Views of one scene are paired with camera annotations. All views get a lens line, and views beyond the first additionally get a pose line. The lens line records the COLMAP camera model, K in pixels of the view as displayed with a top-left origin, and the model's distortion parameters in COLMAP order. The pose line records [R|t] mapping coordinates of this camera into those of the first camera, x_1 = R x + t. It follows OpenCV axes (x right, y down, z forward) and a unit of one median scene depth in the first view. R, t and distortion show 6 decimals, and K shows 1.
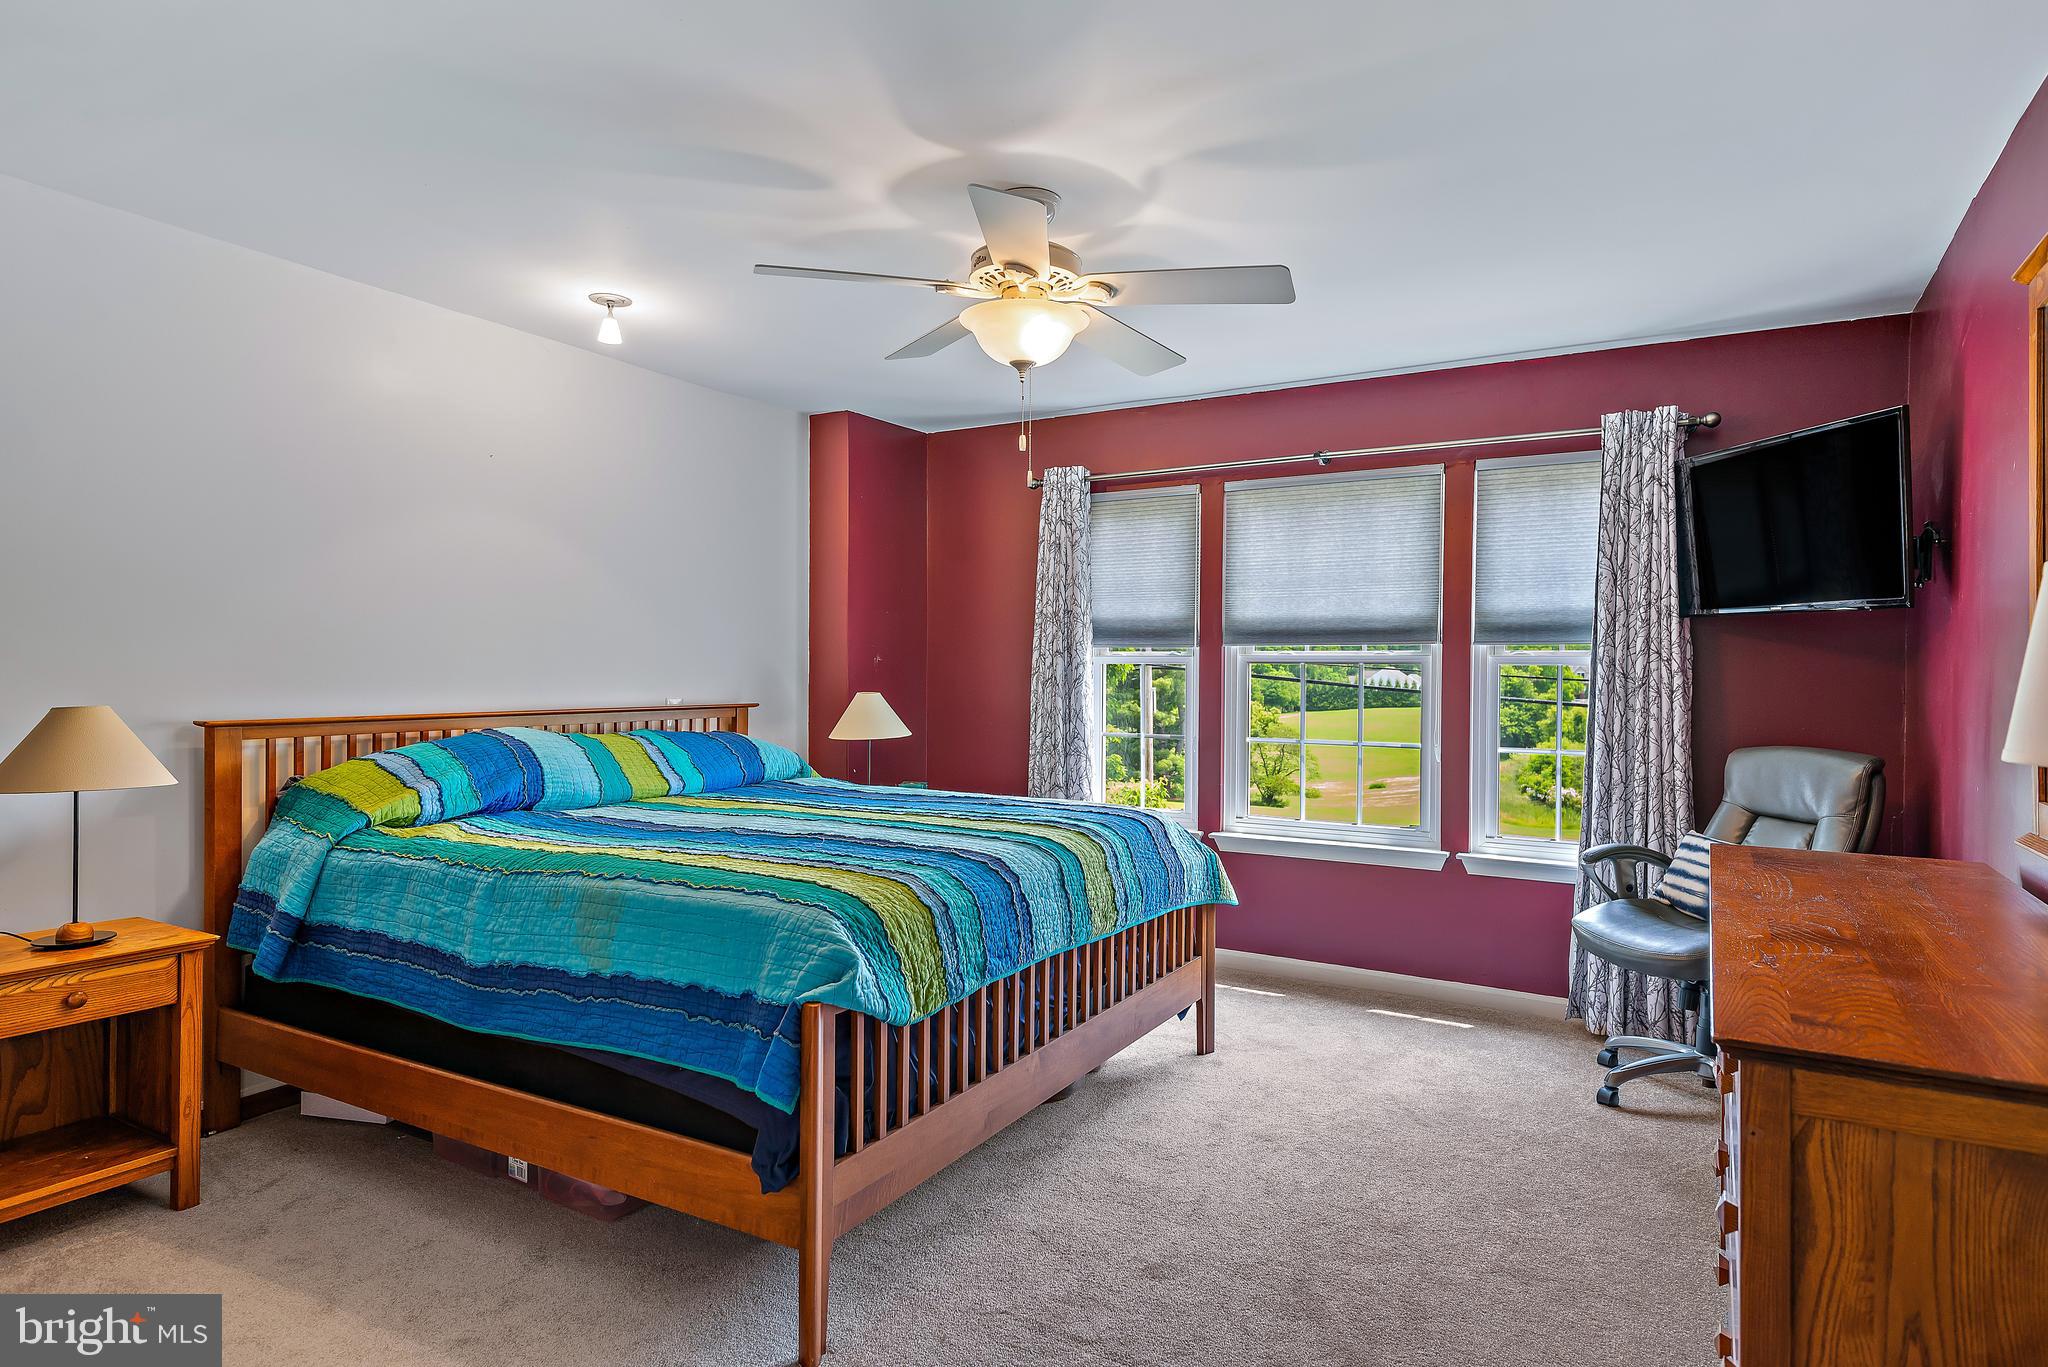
lens RADIAL K [[1158.8, 0, 1024.0], [0, 1158.8, 683.5], [0, 0, 1]] dist [0.071868, 0.000185]
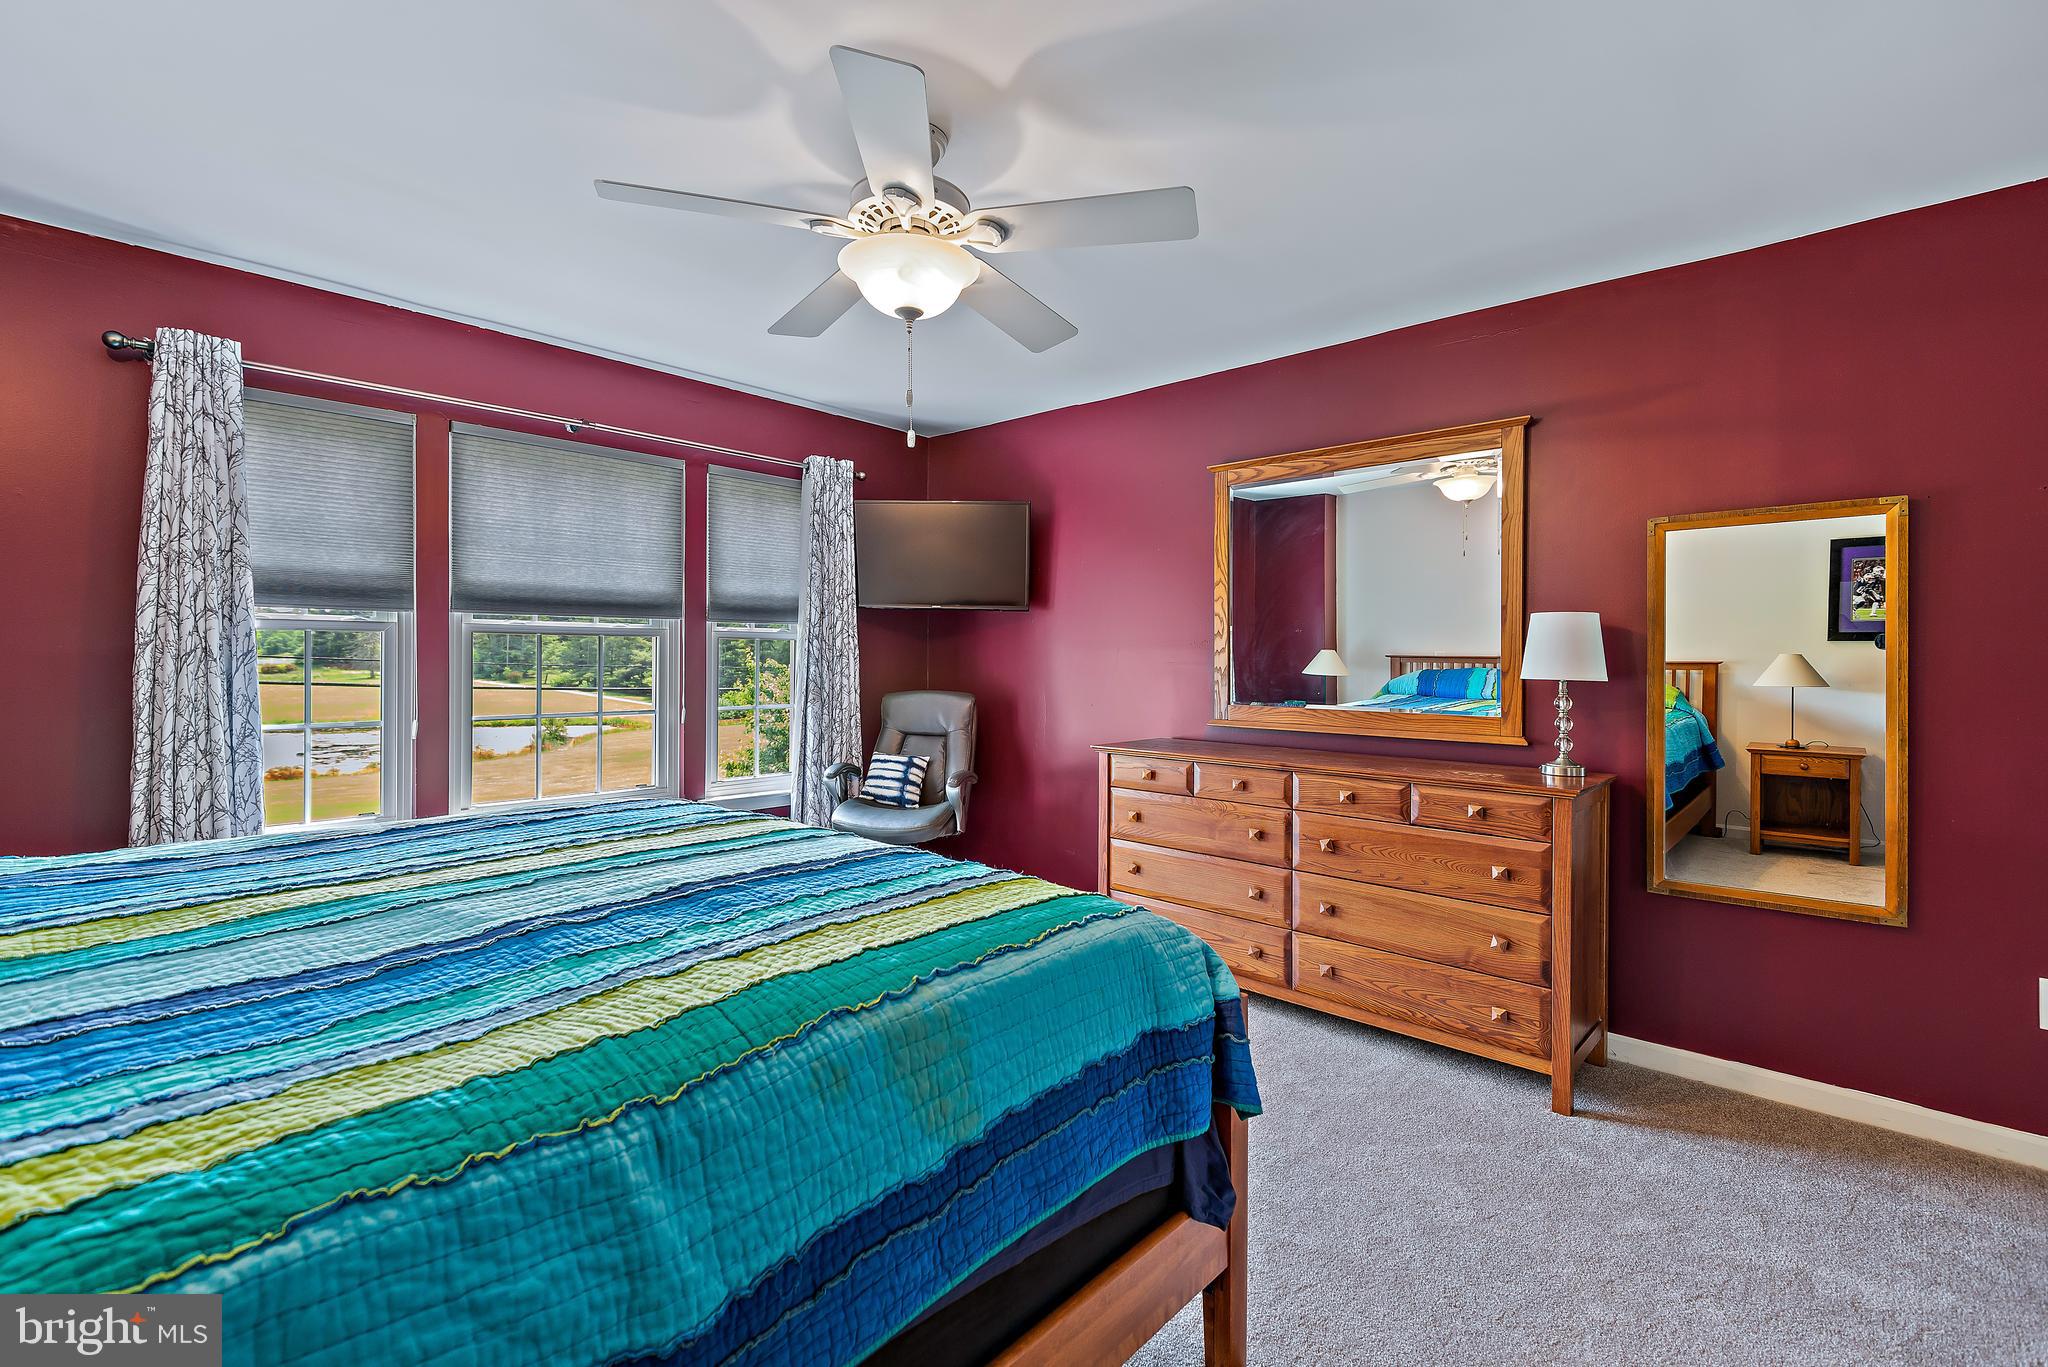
lens RADIAL K [[928.0, 0, 1025.2], [0, 928.0, 662.8], [0, 0, 1]] dist [0.000624, 0.000029]
pose [[0.192733, -0.015507, 0.981129, -0.441460], [0.006347, 0.999874, 0.014557, -0.002320], [-0.981231, 0.003422, 0.192807, 0.476103]]
